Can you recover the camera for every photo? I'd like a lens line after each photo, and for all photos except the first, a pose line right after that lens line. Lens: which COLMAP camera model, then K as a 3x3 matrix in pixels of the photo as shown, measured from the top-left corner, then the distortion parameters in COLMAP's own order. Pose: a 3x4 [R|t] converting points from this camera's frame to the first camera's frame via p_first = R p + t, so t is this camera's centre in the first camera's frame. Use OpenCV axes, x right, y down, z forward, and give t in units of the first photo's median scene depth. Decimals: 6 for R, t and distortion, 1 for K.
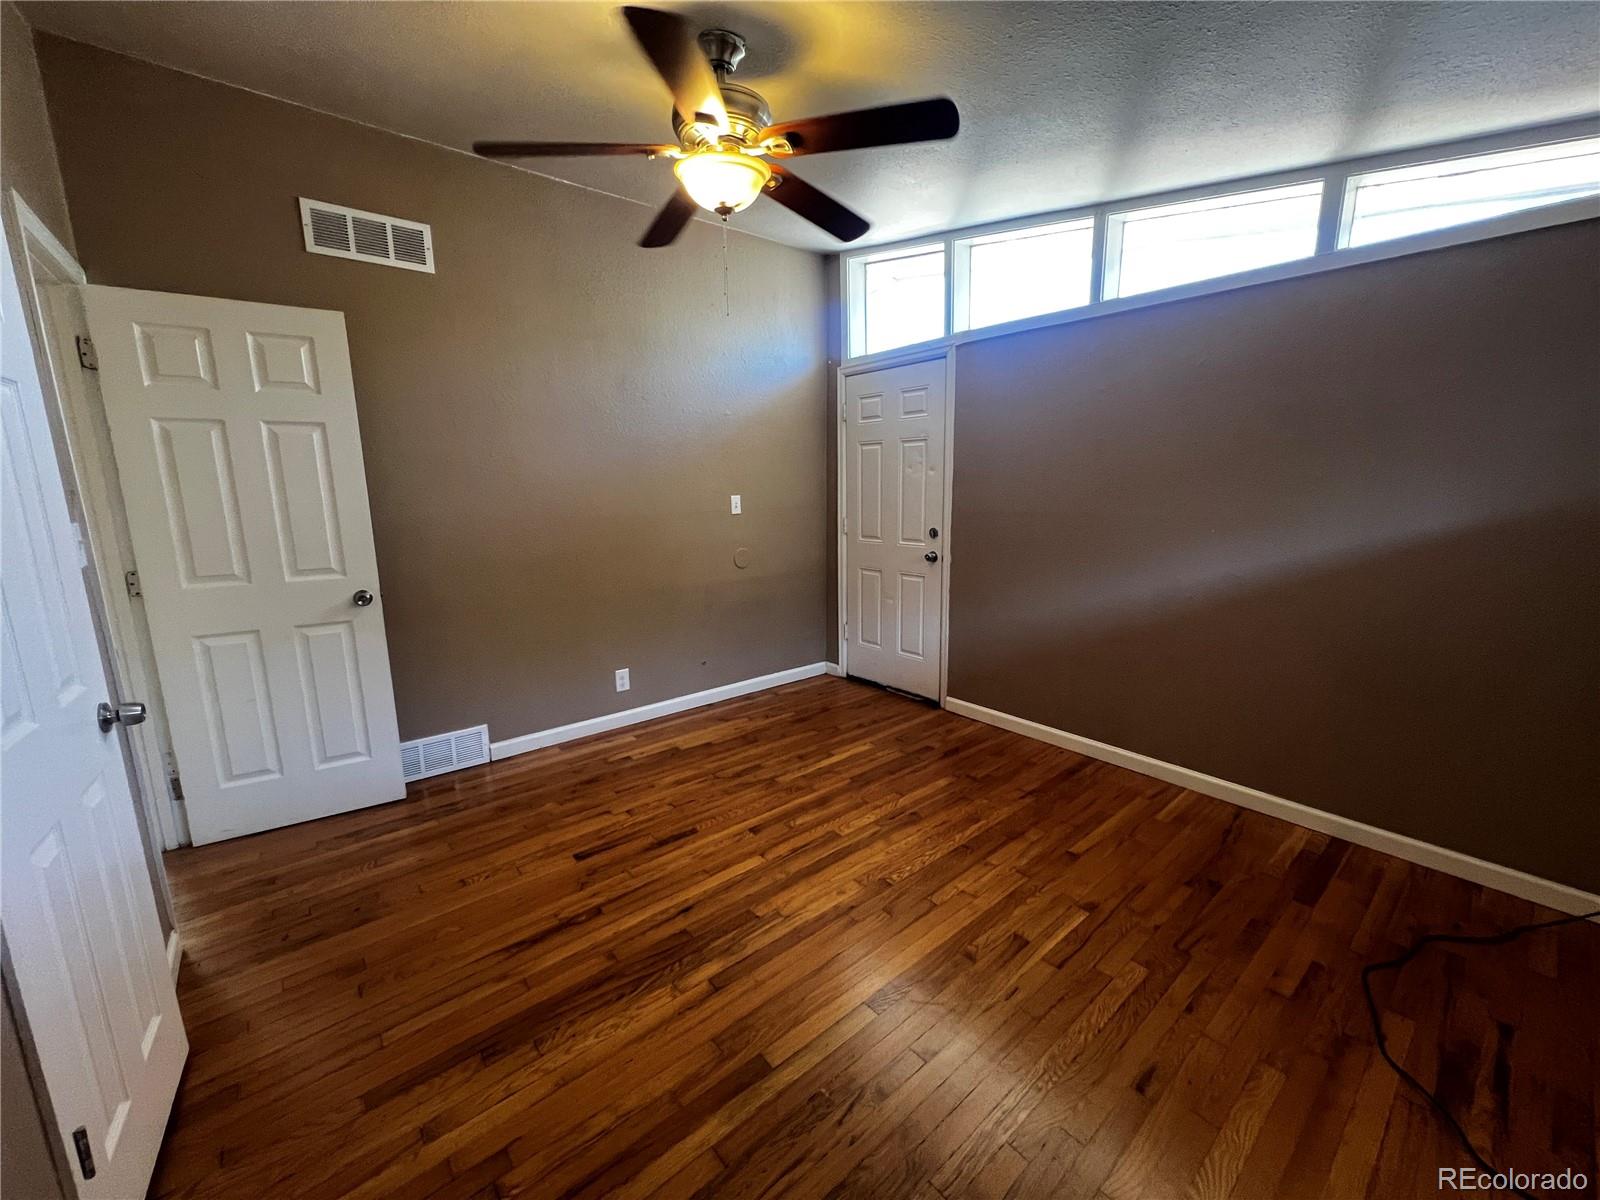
lens RADIAL K [[640.5, 0, 796.1], [0, 640.5, 597.6], [0, 0, 1]] dist [-0.001625, 0.000620]
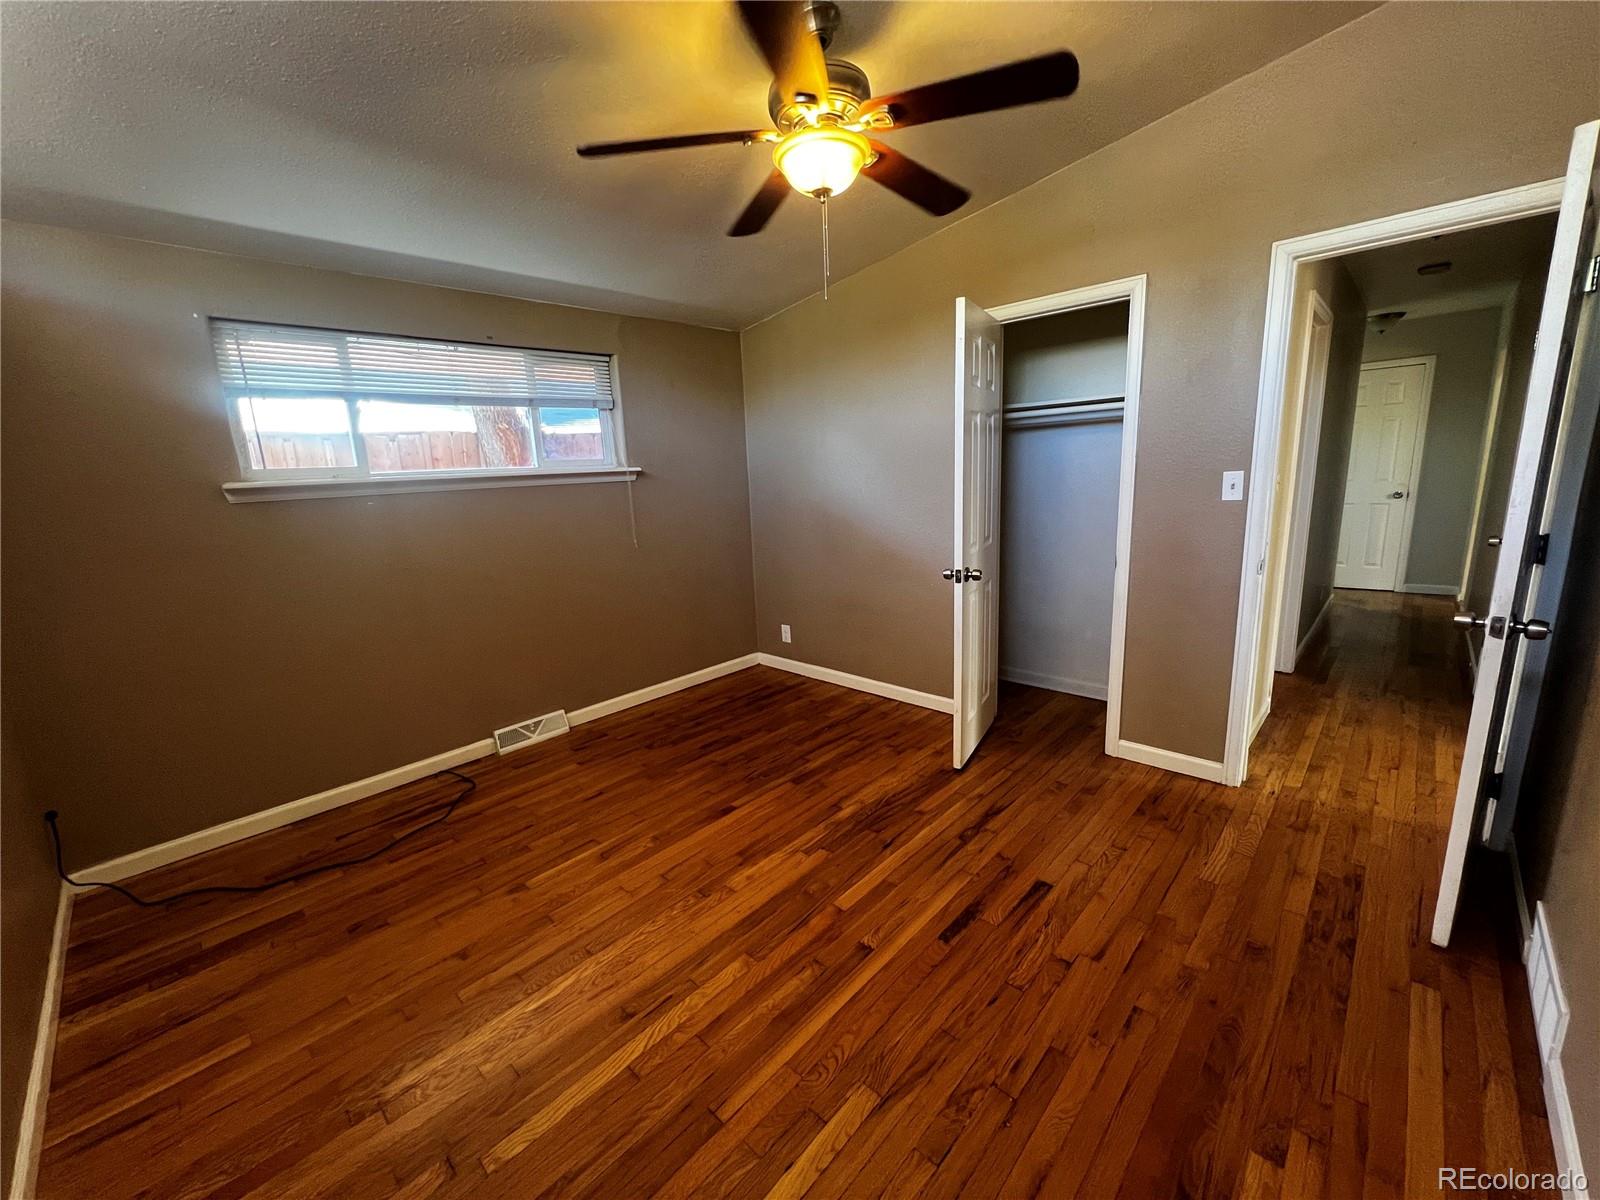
lens RADIAL K [[640.5, 0, 796.1], [0, 640.5, 597.6], [0, 0, 1]] dist [-0.001625, 0.000620]
pose [[-0.992125, 0.077445, -0.098434, 0.062641], [0.034588, 0.924764, 0.378966, -0.339615], [0.120378, 0.372577, -0.920161, 1.786098]]
